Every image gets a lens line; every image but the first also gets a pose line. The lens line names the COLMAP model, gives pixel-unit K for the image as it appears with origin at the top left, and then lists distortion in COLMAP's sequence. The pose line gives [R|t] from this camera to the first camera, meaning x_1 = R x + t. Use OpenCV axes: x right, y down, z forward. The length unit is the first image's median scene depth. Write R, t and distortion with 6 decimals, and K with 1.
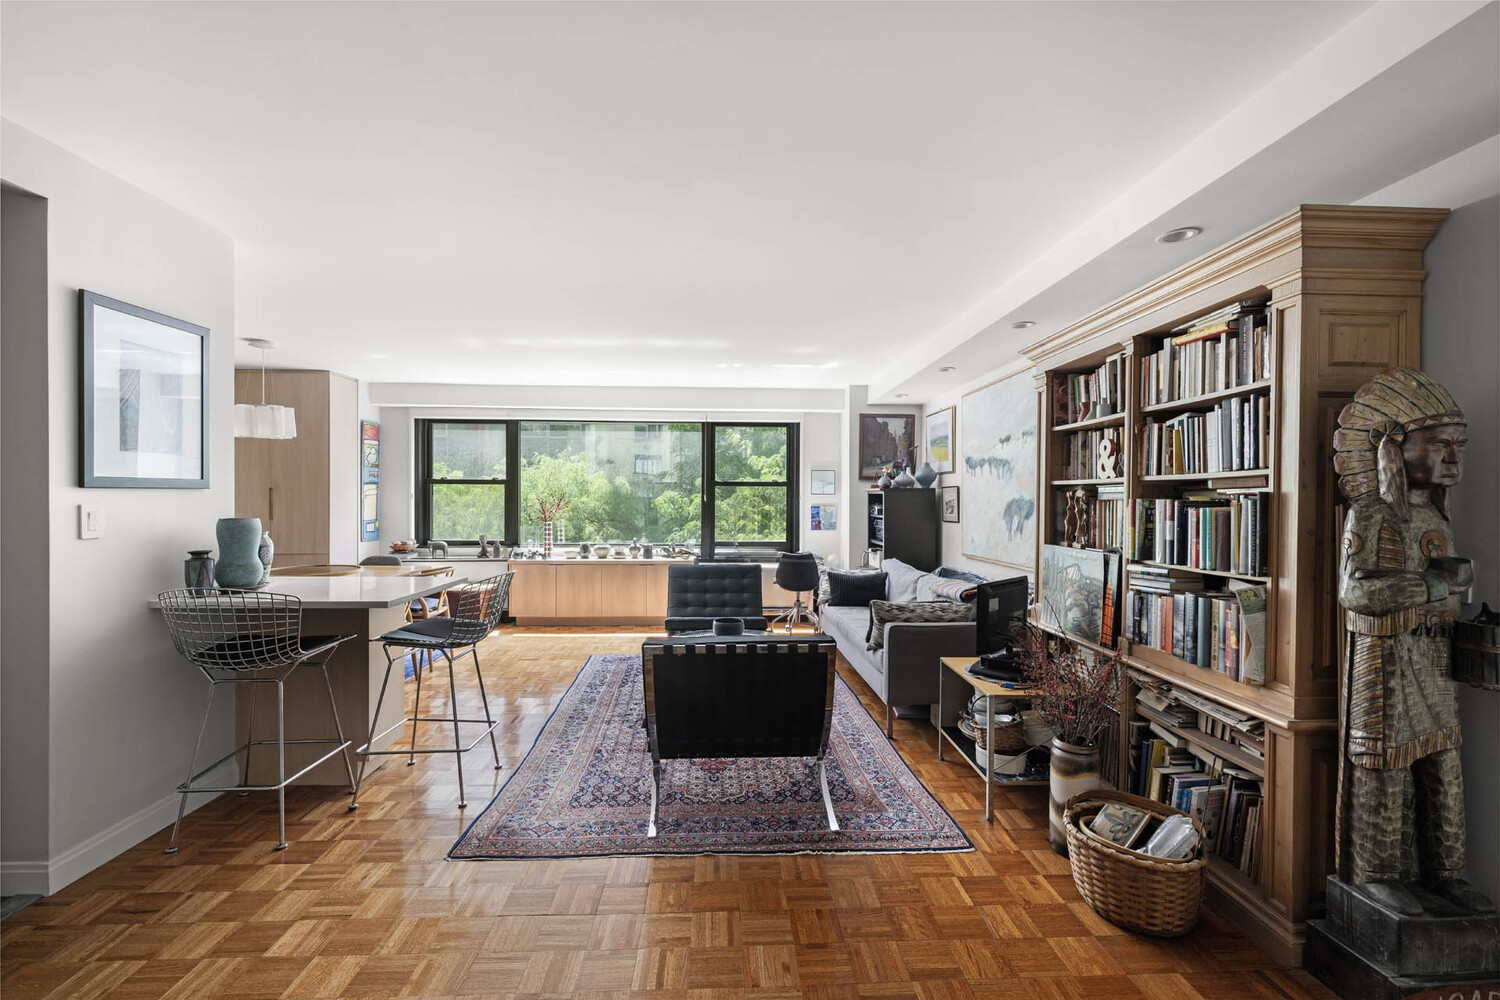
lens RADIAL K [[632.1, 0, 750.6], [0, 632.1, 500.3], [0, 0, 1]] dist [-0.002384, -0.000074]
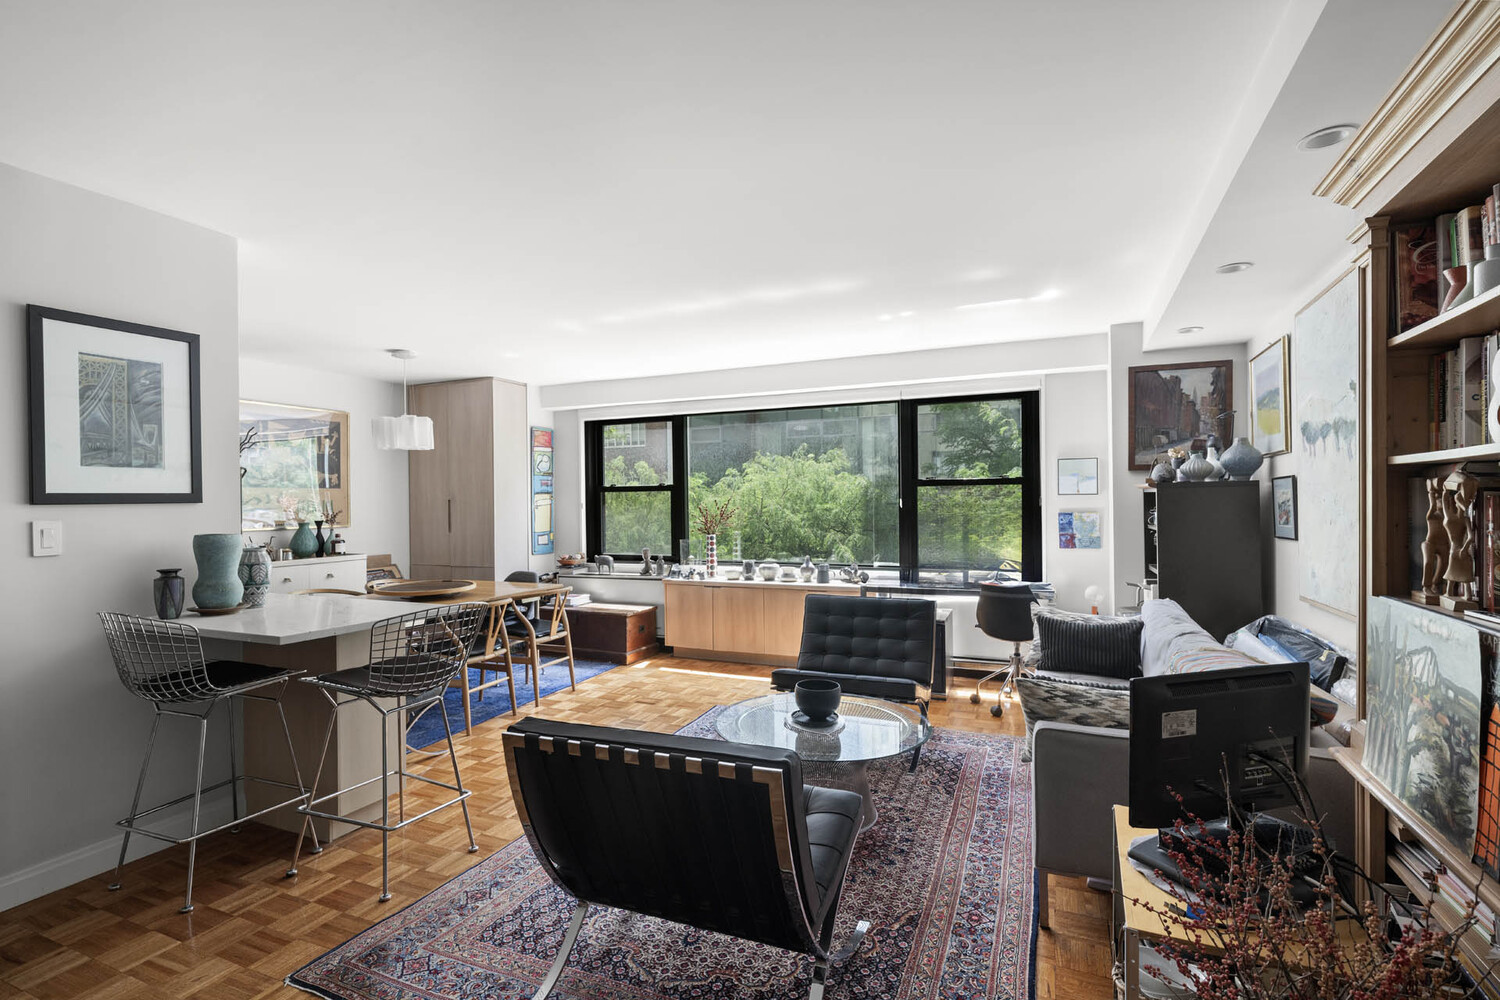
lens RADIAL K [[725.1, 0, 748.6], [0, 725.1, 503.7], [0, 0, 1]] dist [0.001374, -0.001203]
pose [[0.892325, -0.014717, -0.451154, 0.166513], [0.013175, 0.999892, -0.006560, 0.000464], [0.451201, -0.000091, 0.892422, 0.180740]]
